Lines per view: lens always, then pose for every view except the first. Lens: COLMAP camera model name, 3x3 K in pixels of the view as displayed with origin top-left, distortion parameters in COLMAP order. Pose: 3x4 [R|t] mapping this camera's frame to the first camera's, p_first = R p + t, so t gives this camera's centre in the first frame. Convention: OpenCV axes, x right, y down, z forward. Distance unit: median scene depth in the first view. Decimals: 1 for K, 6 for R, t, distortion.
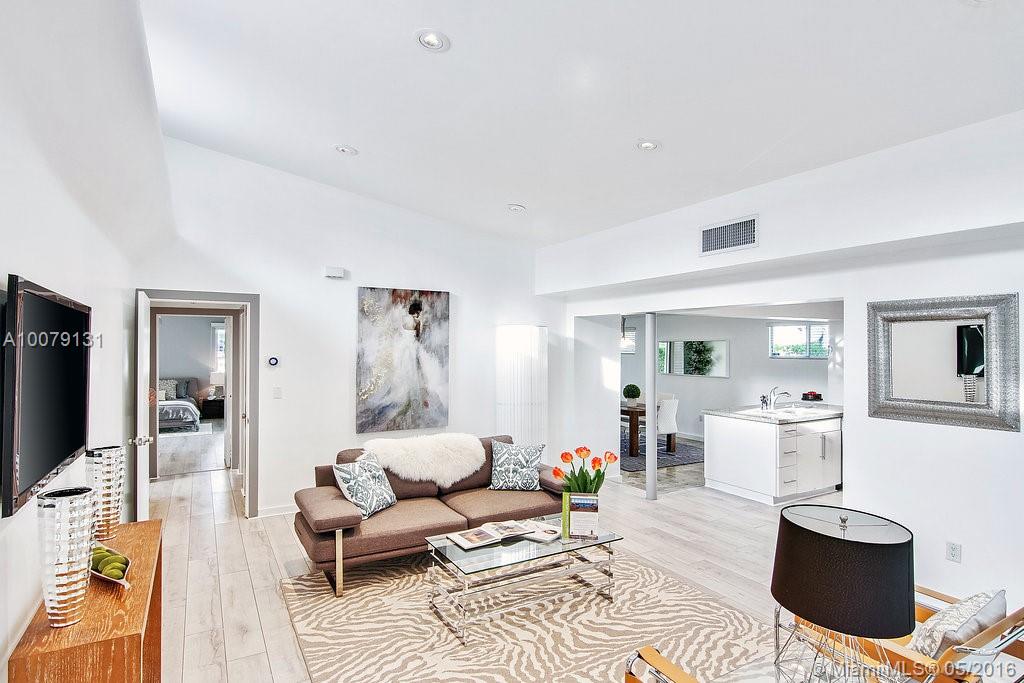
lens RADIAL K [[530.4, 0, 475.3], [0, 530.4, 335.1], [0, 0, 1]] dist [-0.019527, -0.004318]
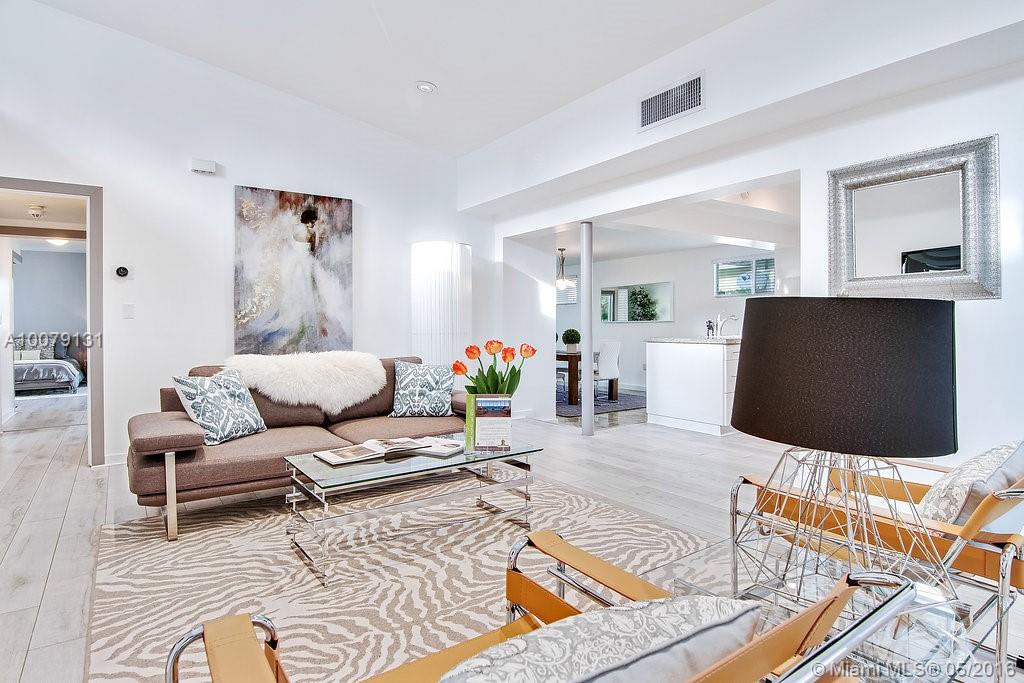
lens RADIAL K [[544.3, 0, 479.7], [0, 544.3, 334.5], [0, 0, 1]] dist [-0.025508, -0.011204]
pose [[0.994566, -0.012313, 0.103382, 0.096450], [0.009400, 0.999546, 0.028611, 0.174170], [-0.103687, -0.027484, 0.994230, 0.189331]]
